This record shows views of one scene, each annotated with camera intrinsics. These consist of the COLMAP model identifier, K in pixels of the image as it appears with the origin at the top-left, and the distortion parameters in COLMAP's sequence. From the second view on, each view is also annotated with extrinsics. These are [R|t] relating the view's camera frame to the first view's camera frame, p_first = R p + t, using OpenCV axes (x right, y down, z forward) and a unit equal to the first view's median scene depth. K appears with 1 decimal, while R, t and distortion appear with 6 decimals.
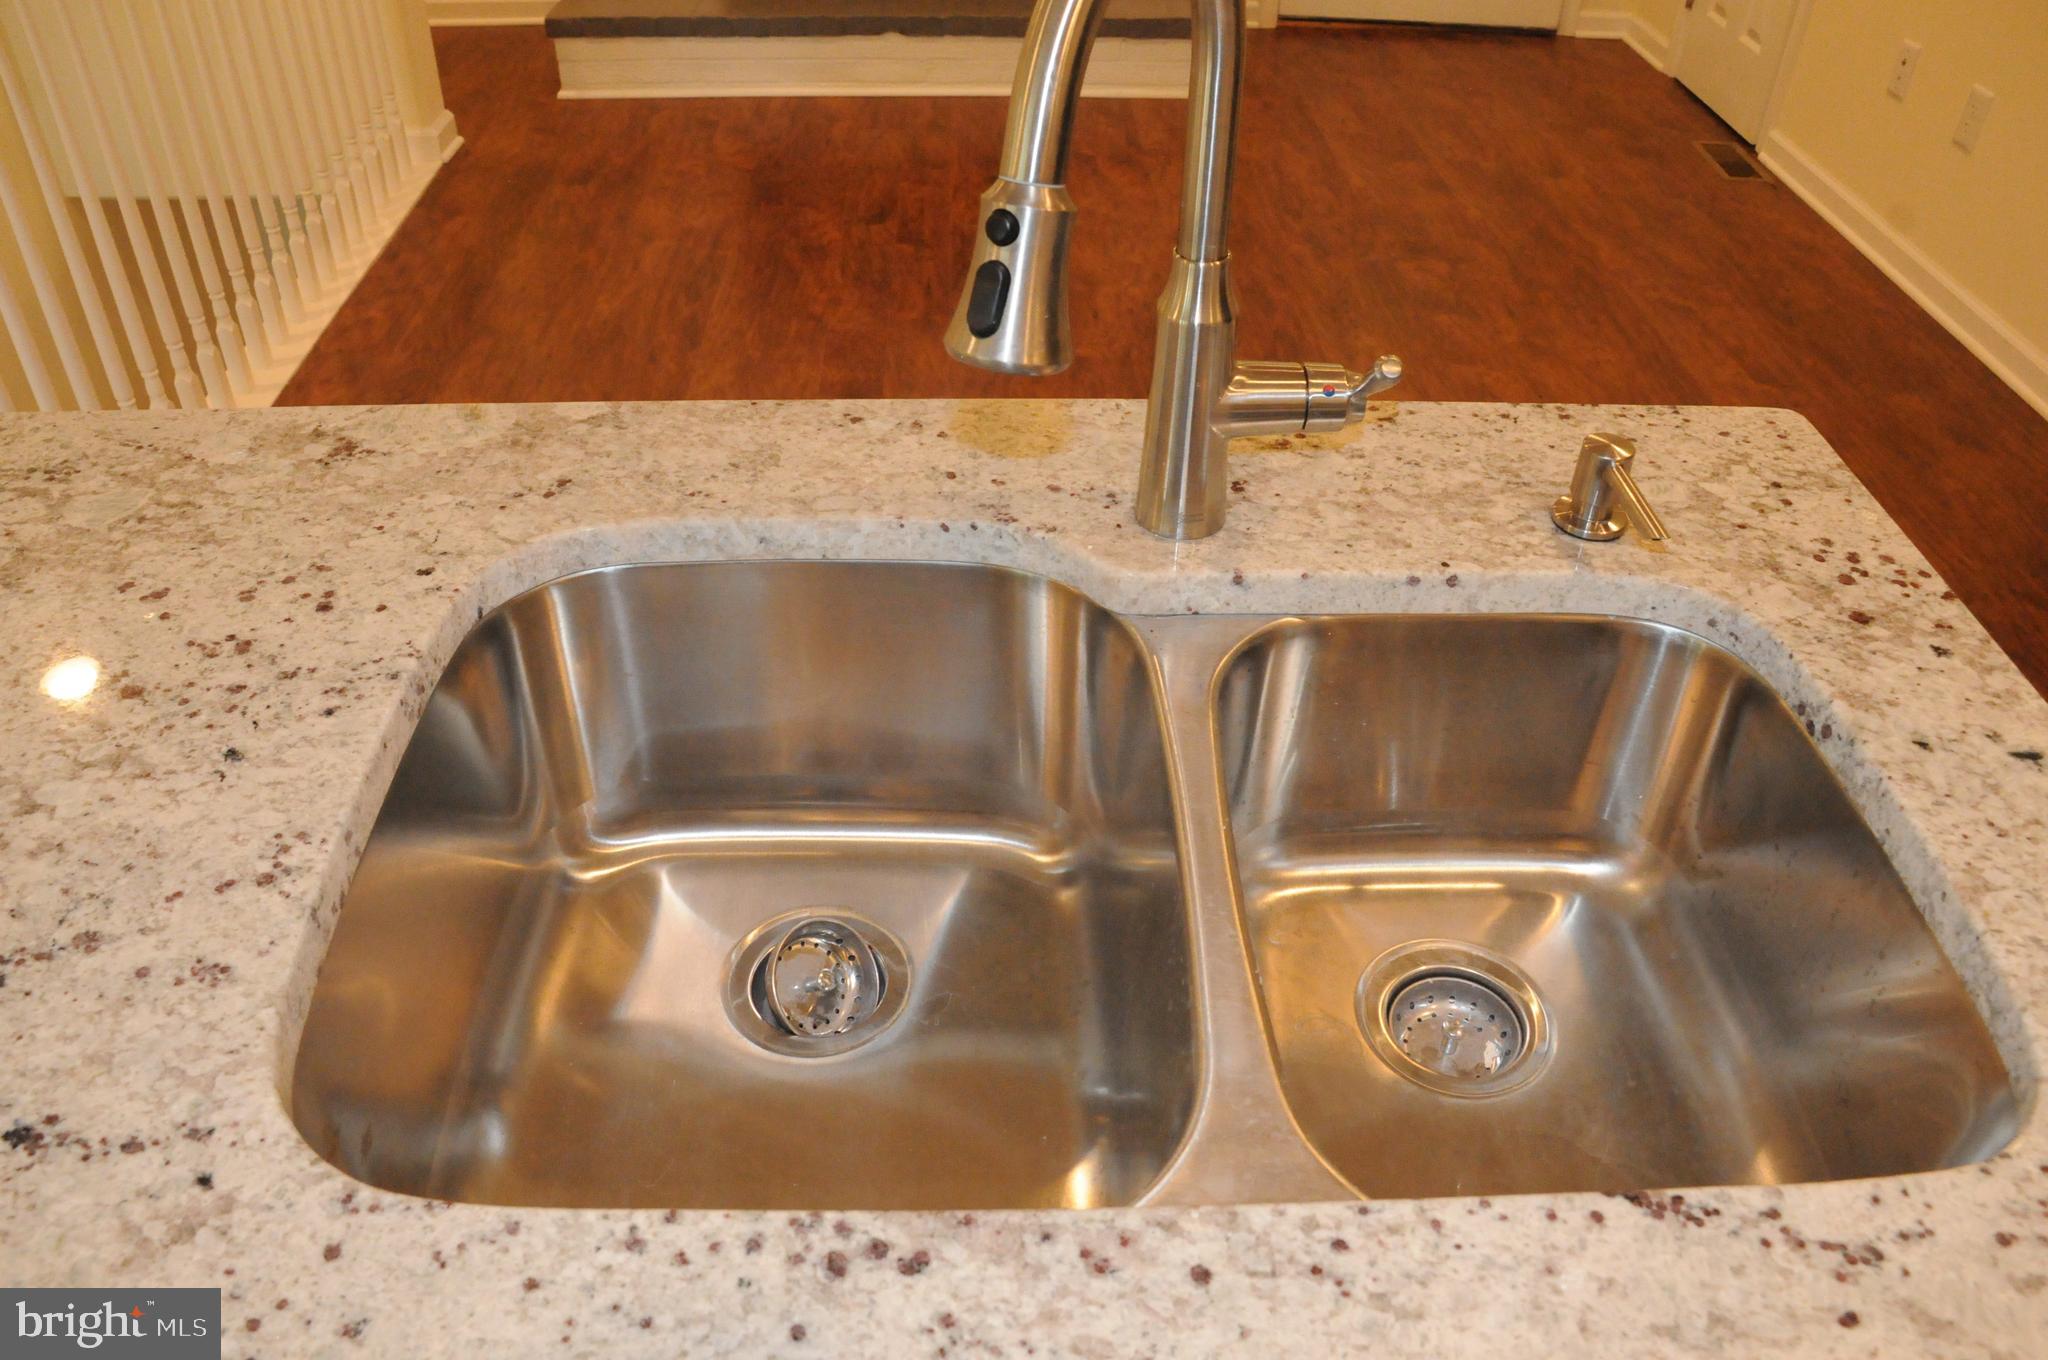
lens RADIAL K [[1575.2, 0, 1024.0], [0, 1575.2, 680.0], [0, 0, 1]] dist [-0.160416, 0.125184]
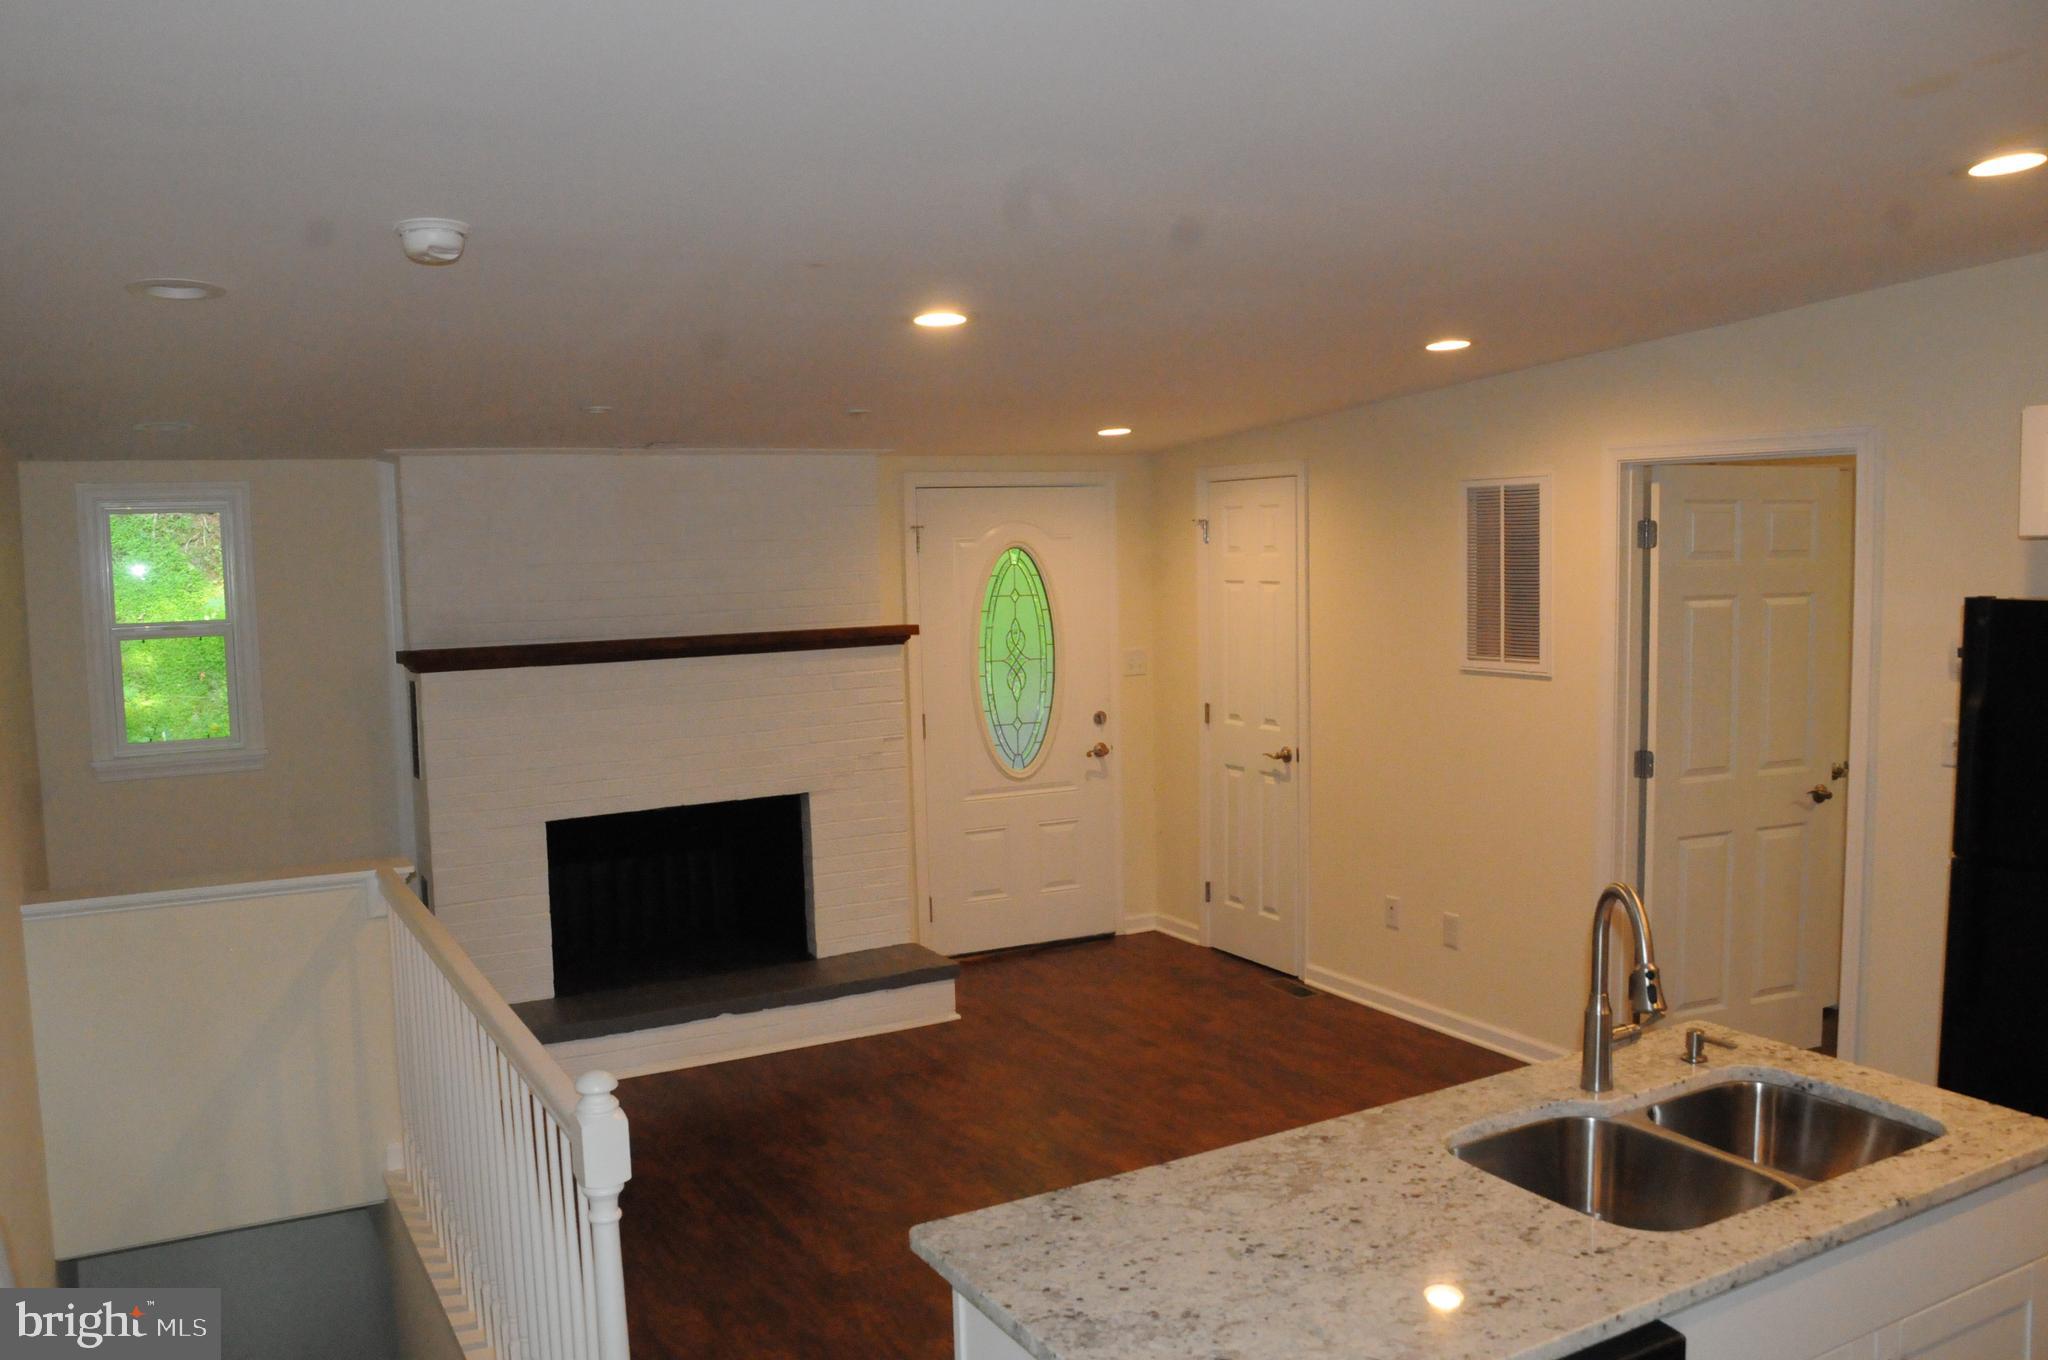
lens RADIAL K [[1611.4, 0, 1016.5], [0, 1611.4, 688.5], [0, 0, 1]] dist [-0.153773, 0.123017]
pose [[0.887206, -0.082351, 0.453964, -0.467966], [0.316963, 0.823781, -0.470021, 0.068955], [-0.335260, 0.560896, 0.756966, -0.273238]]
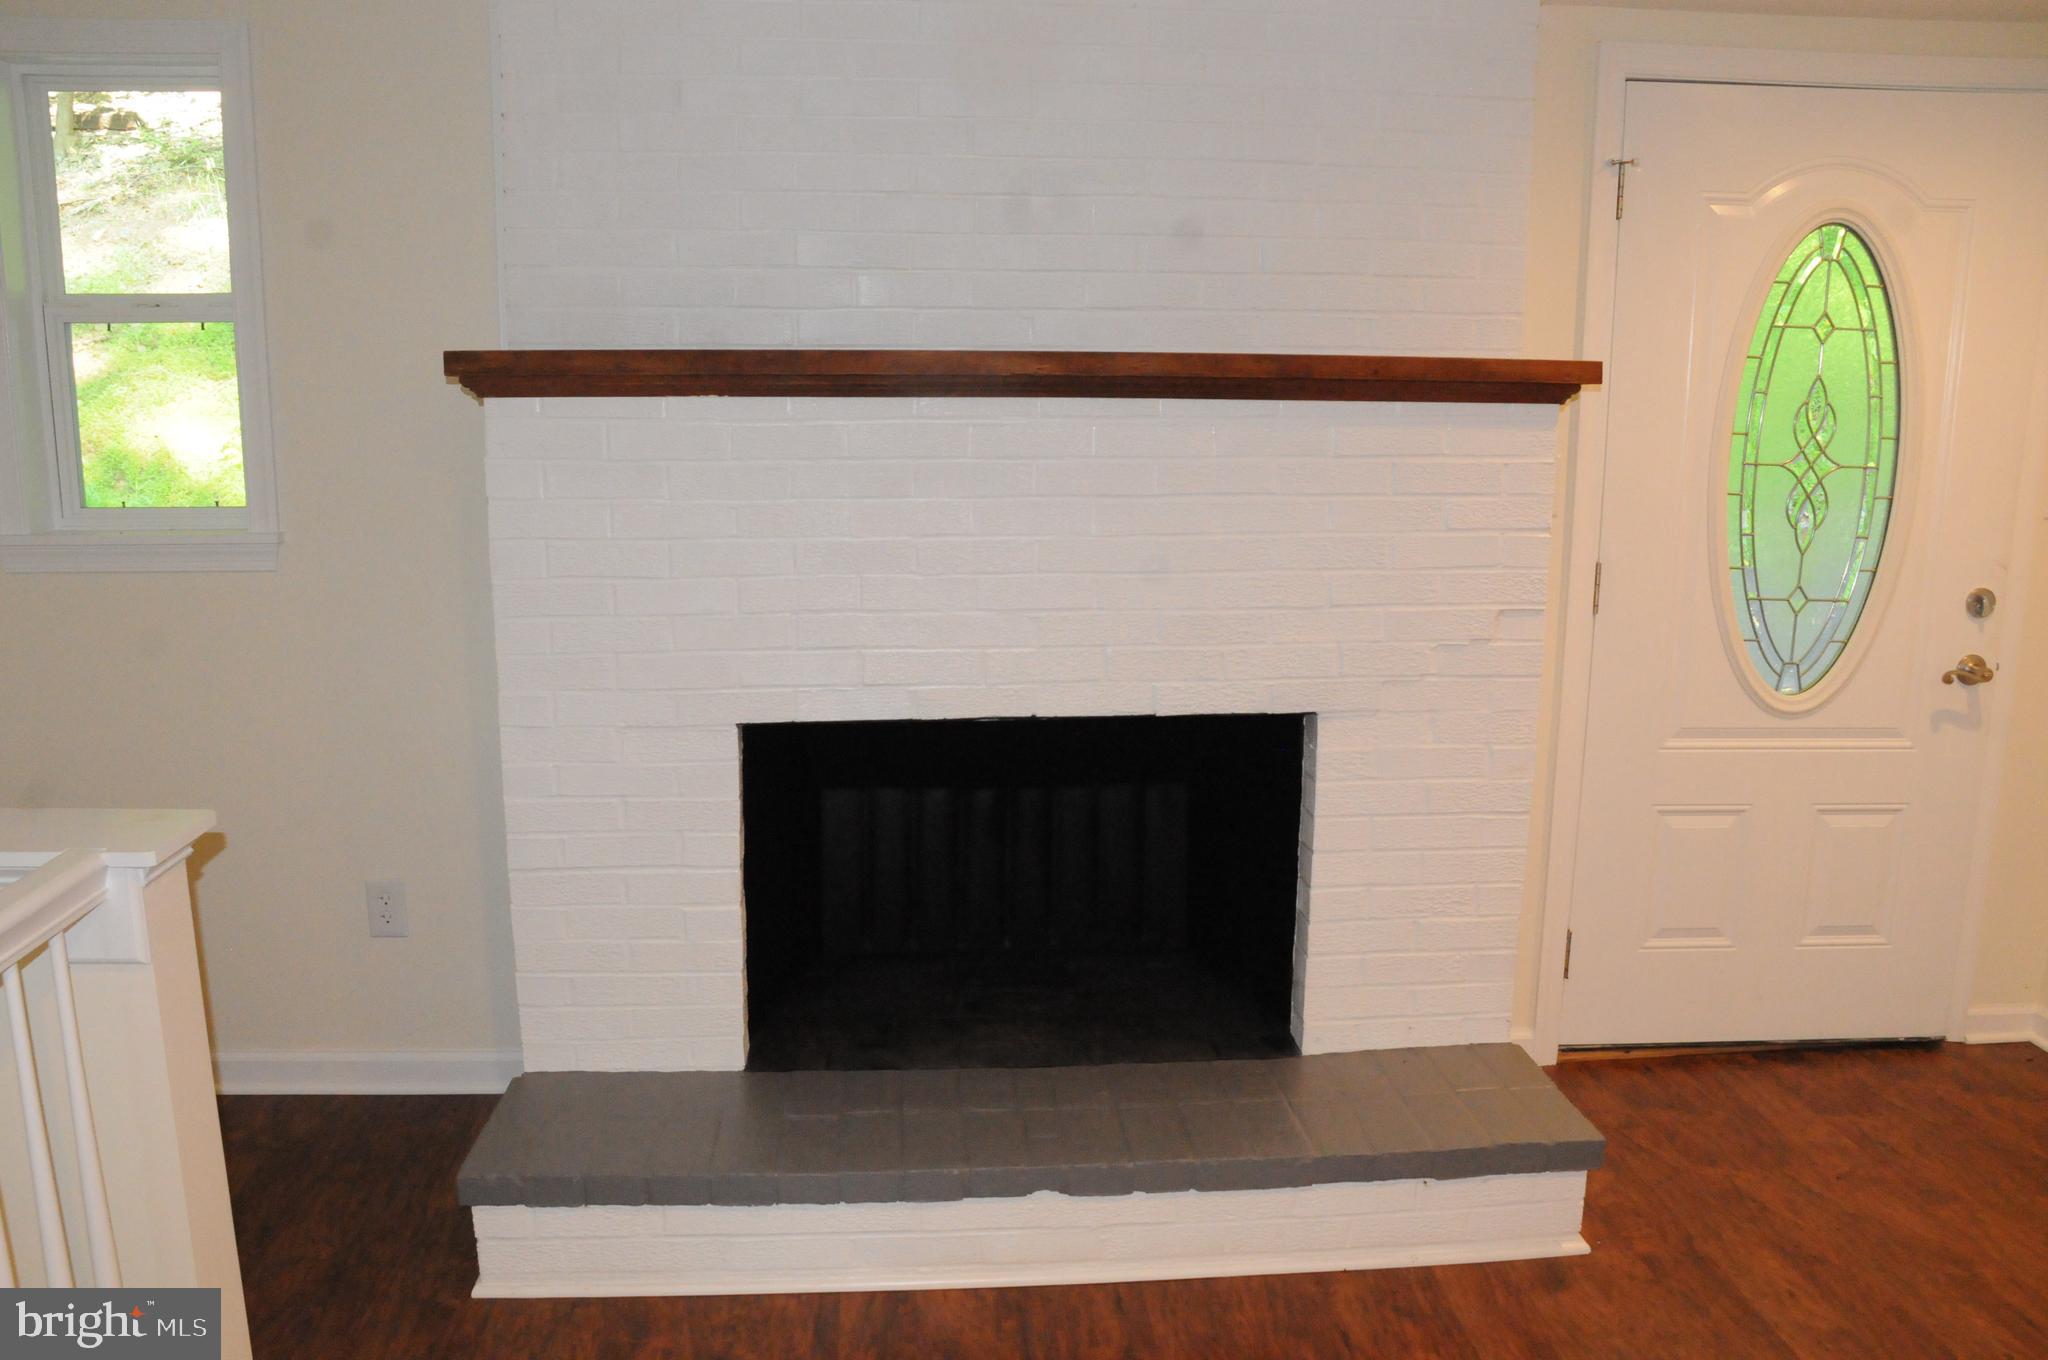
lens RADIAL K [[1611.4, 0, 1016.5], [0, 1611.4, 688.5], [0, 0, 1]] dist [-0.153773, 0.123017]
pose [[0.998867, -0.020145, 0.043120, -0.122467], [0.037258, 0.894719, -0.445072, -0.328241], [-0.029614, 0.446174, 0.894456, 0.369589]]
